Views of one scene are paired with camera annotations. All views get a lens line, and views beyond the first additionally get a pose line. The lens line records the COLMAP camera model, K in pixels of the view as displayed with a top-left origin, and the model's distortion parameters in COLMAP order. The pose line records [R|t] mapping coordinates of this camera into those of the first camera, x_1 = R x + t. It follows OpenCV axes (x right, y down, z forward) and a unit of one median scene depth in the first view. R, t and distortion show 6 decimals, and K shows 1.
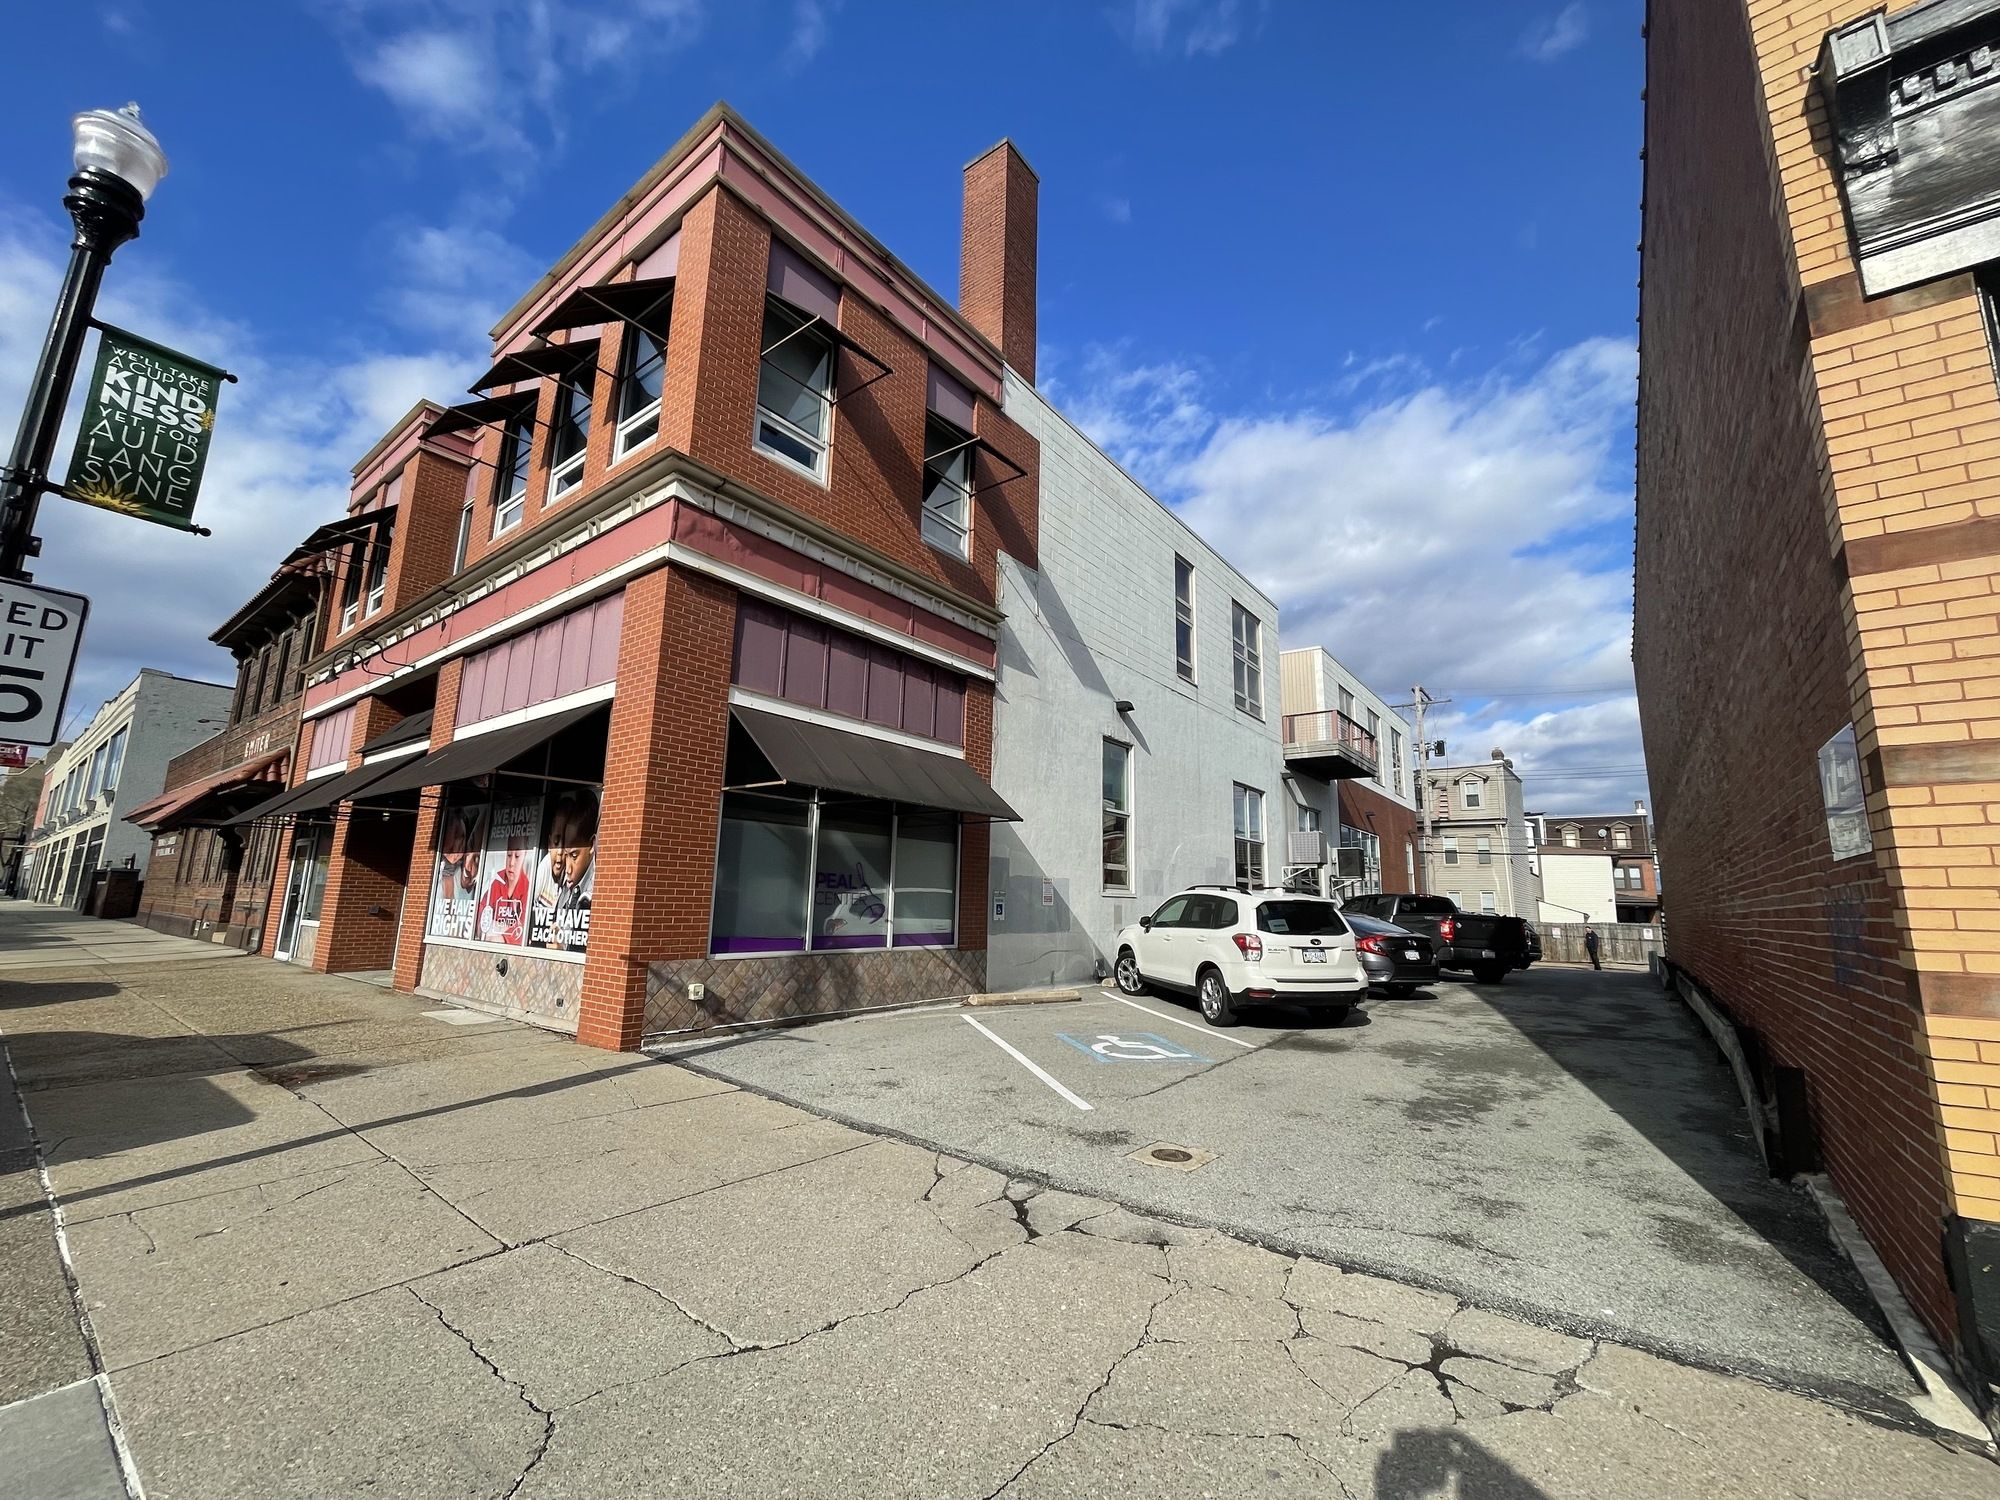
lens RADIAL K [[804.0, 0, 1000.5], [0, 804.0, 757.0], [0, 0, 1]] dist [-0.004981, 0.001182]
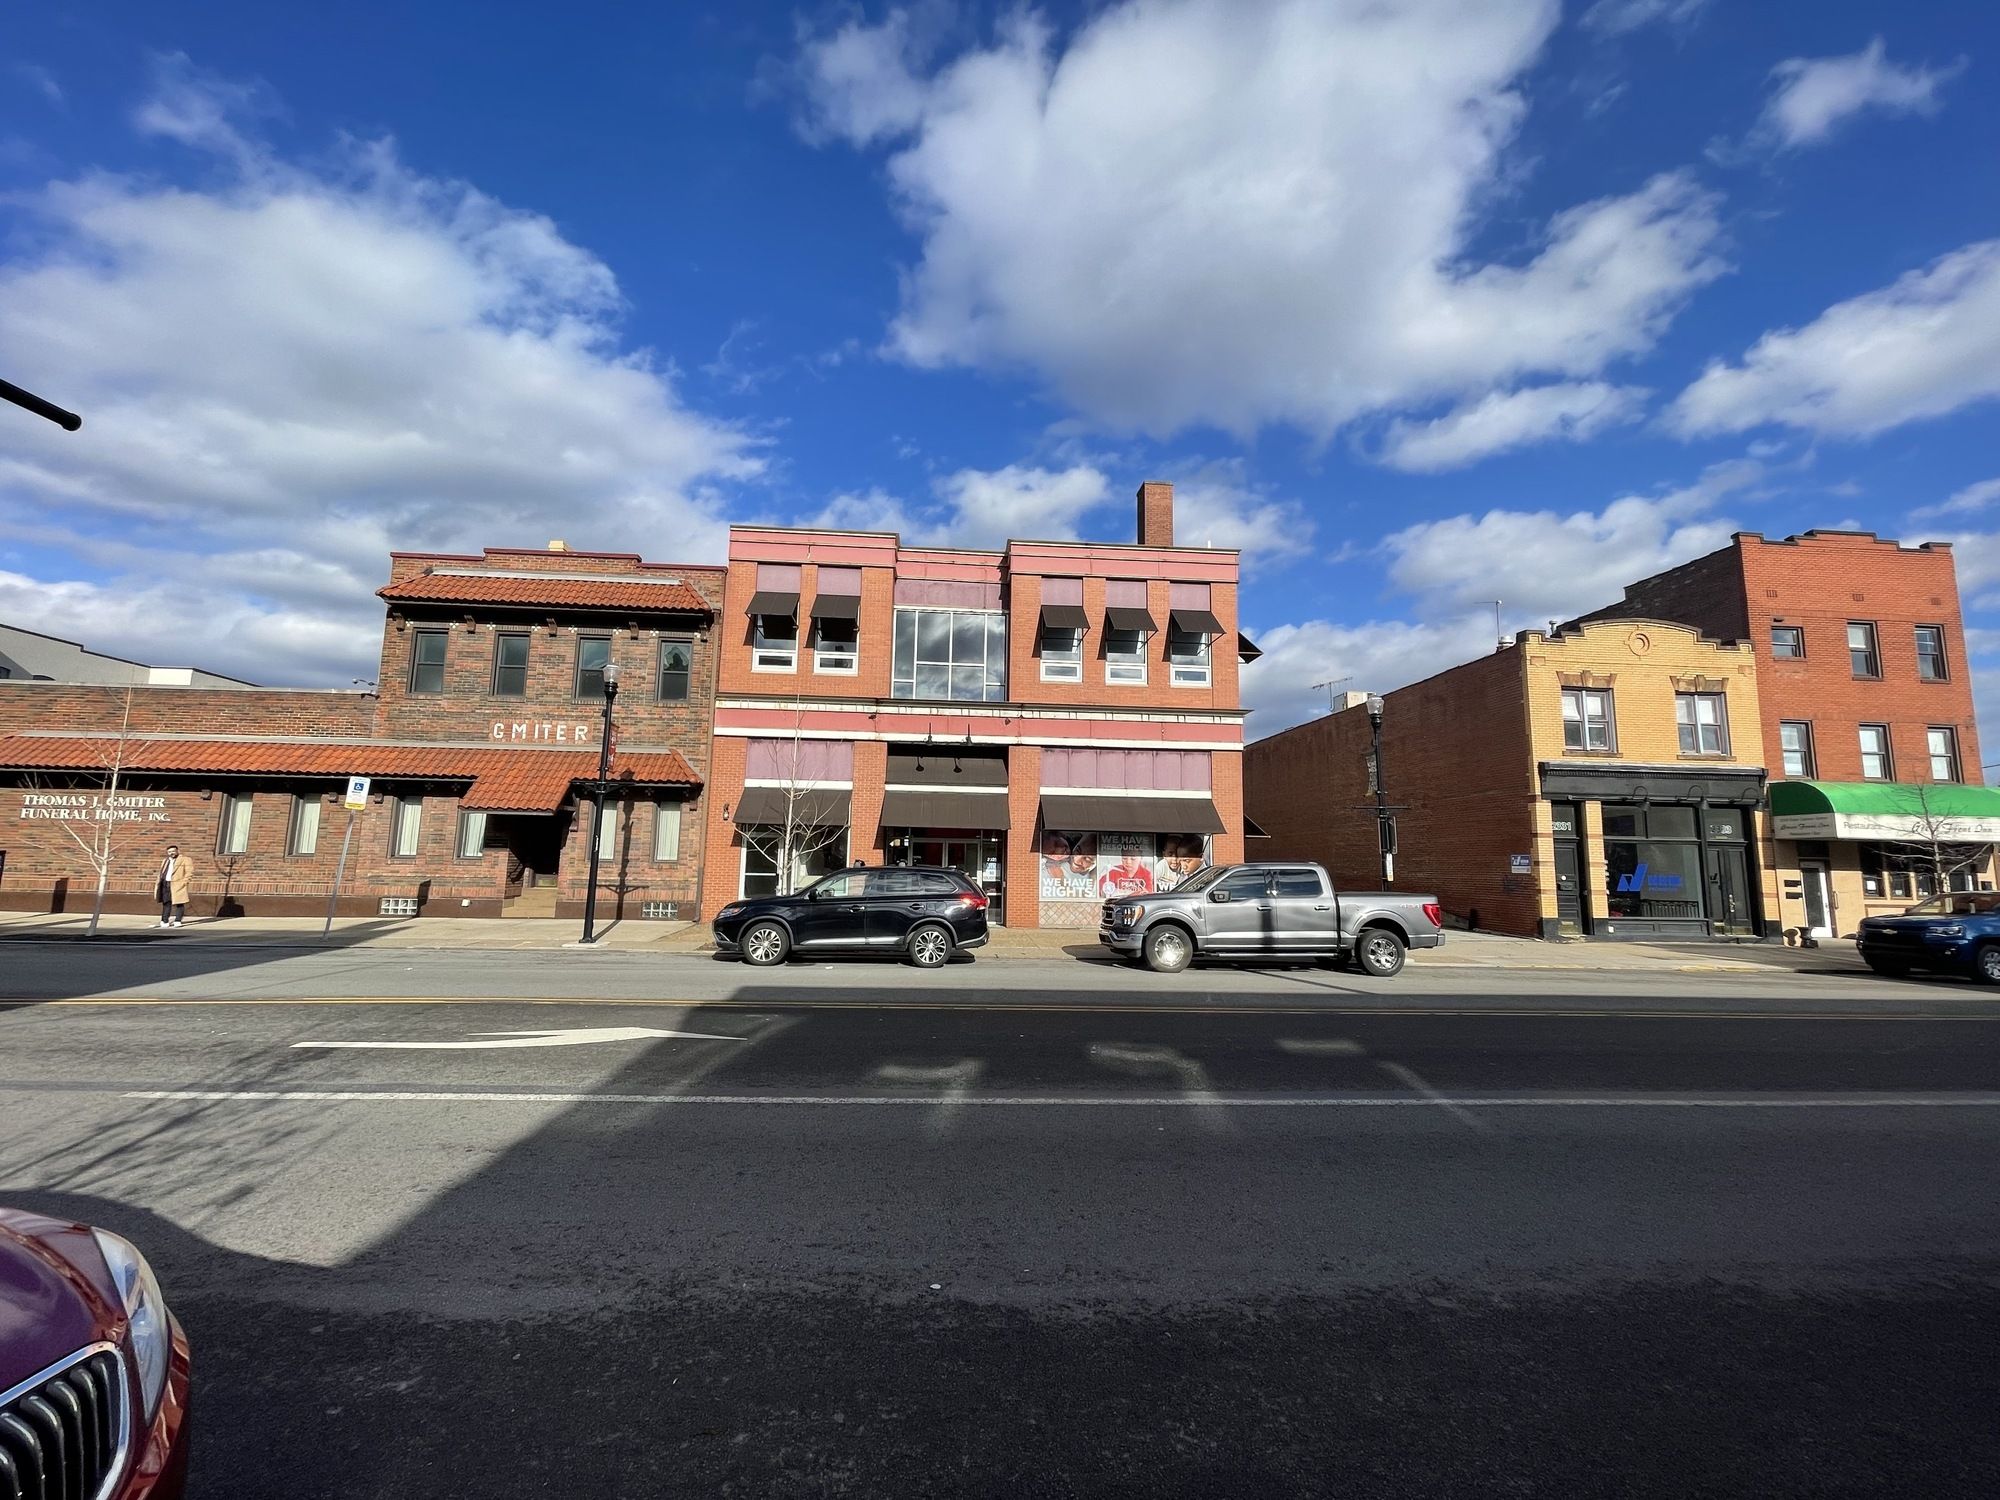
lens RADIAL K [[804.0, 0, 1008.2], [0, 804.0, 754.3], [0, 0, 1]] dist [-0.004981, 0.001182]
pose [[0.741411, 0.085965, 0.665522, -2.149198], [-0.125459, 0.992031, 0.011624, -0.132029], [-0.659219, -0.092114, 0.746287, -0.356736]]
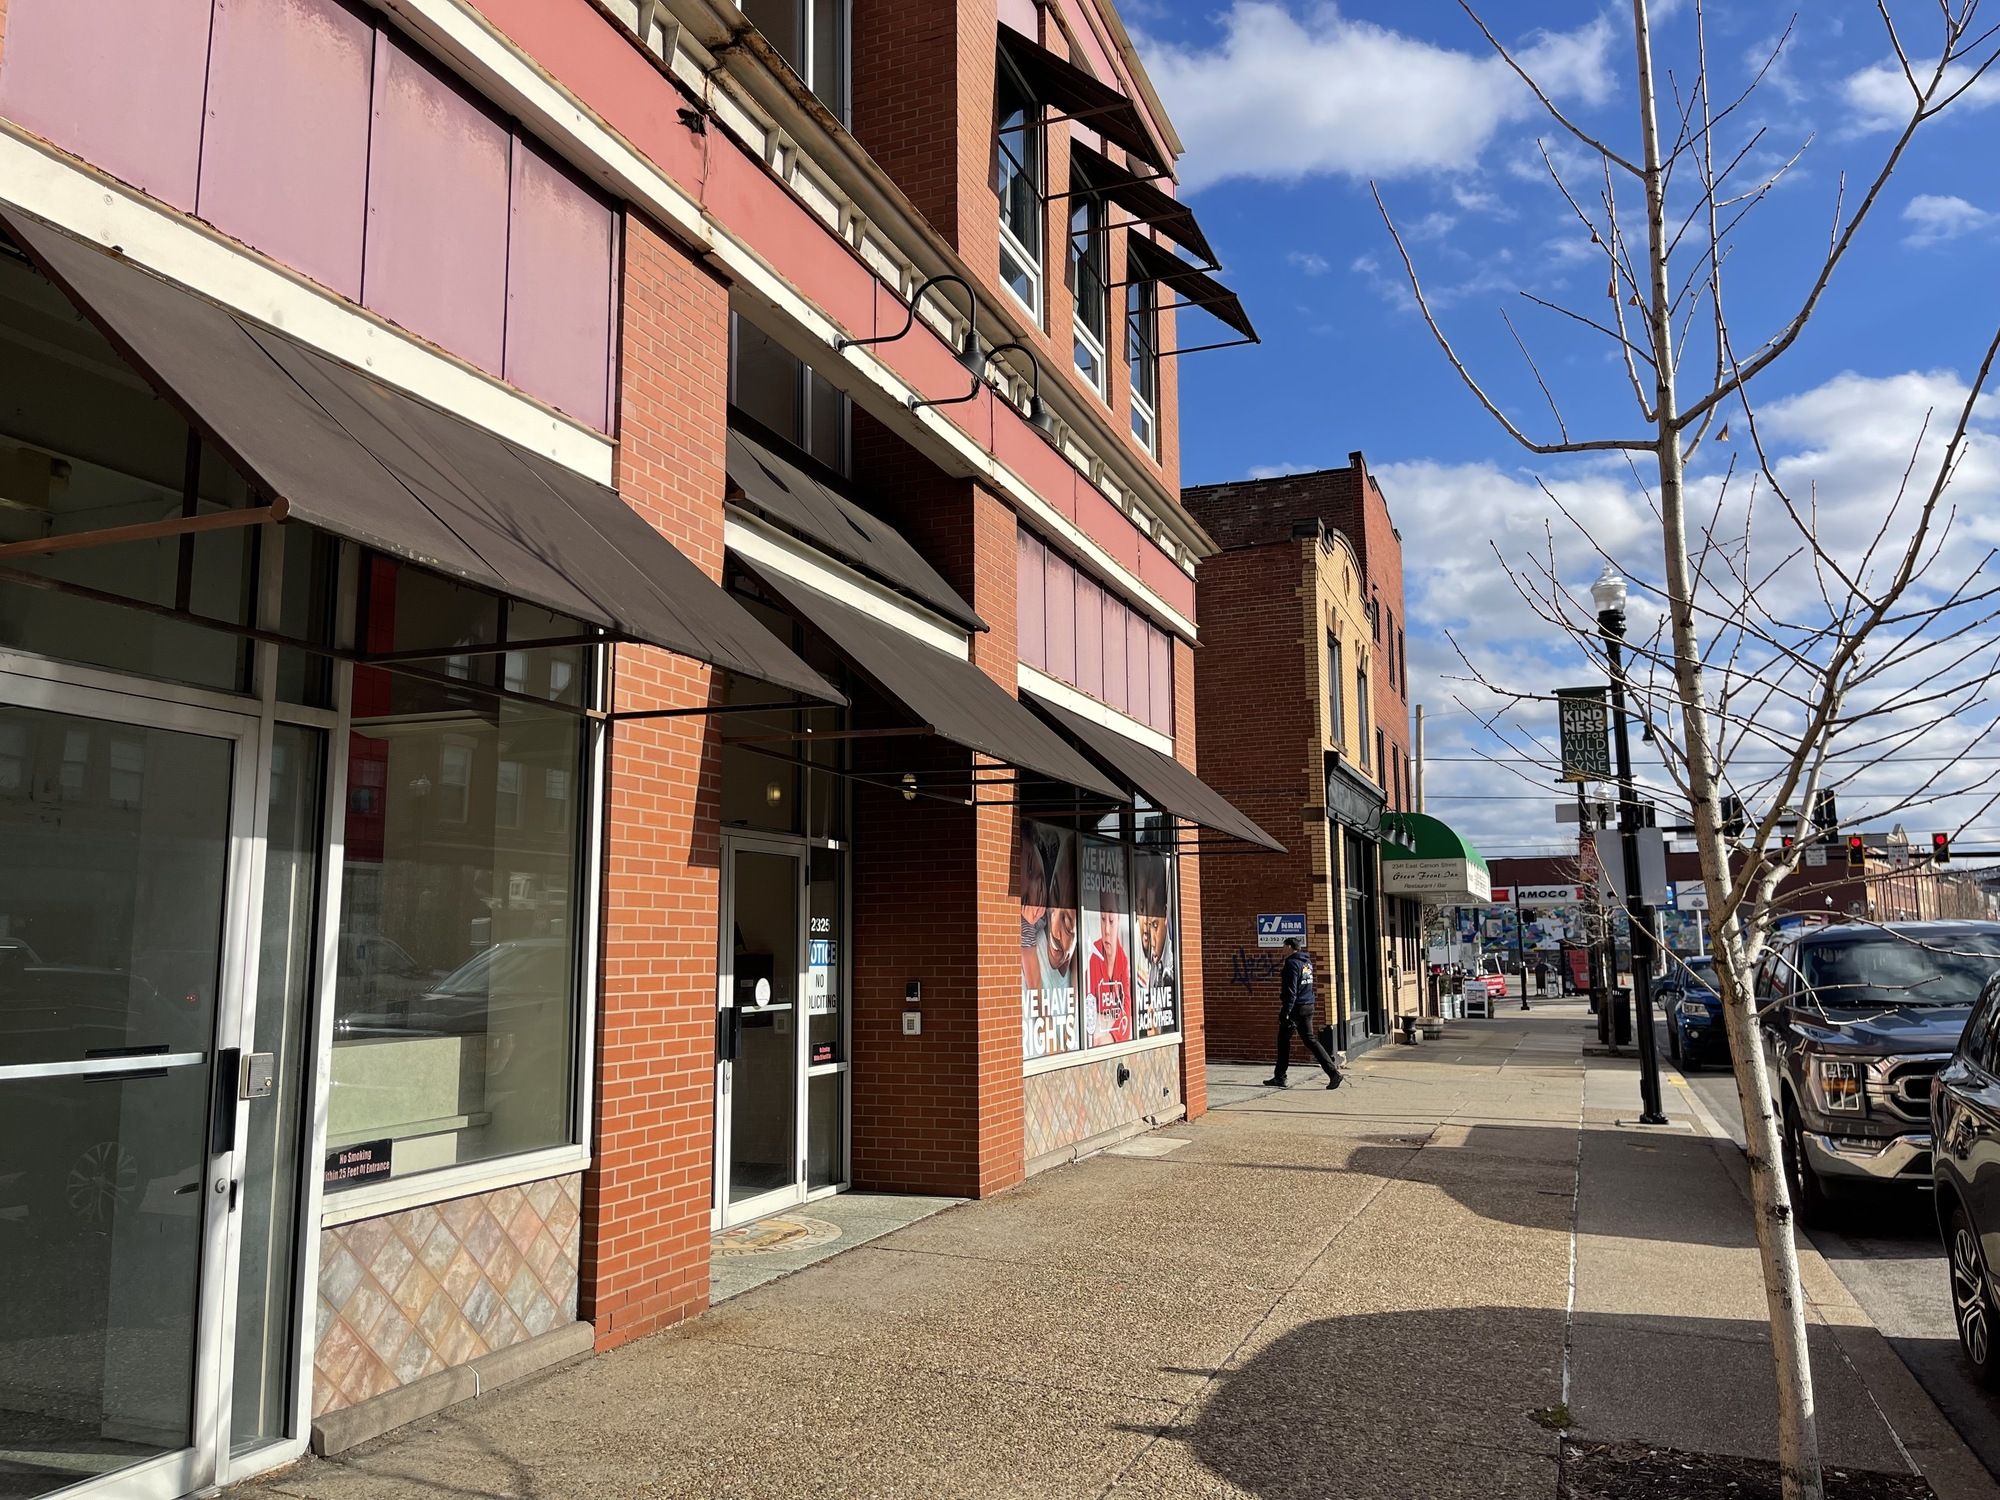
lens RADIAL K [[1502.4, 0, 998.4], [0, 1502.4, 744.2], [0, 0, 1]] dist [0.054963, -0.062975]
pose [[-0.282126, 0.117465, 0.952159, -1.717963], [-0.169755, 0.970704, -0.170052, 0.197855], [-0.944240, -0.209610, -0.253920, 1.348660]]
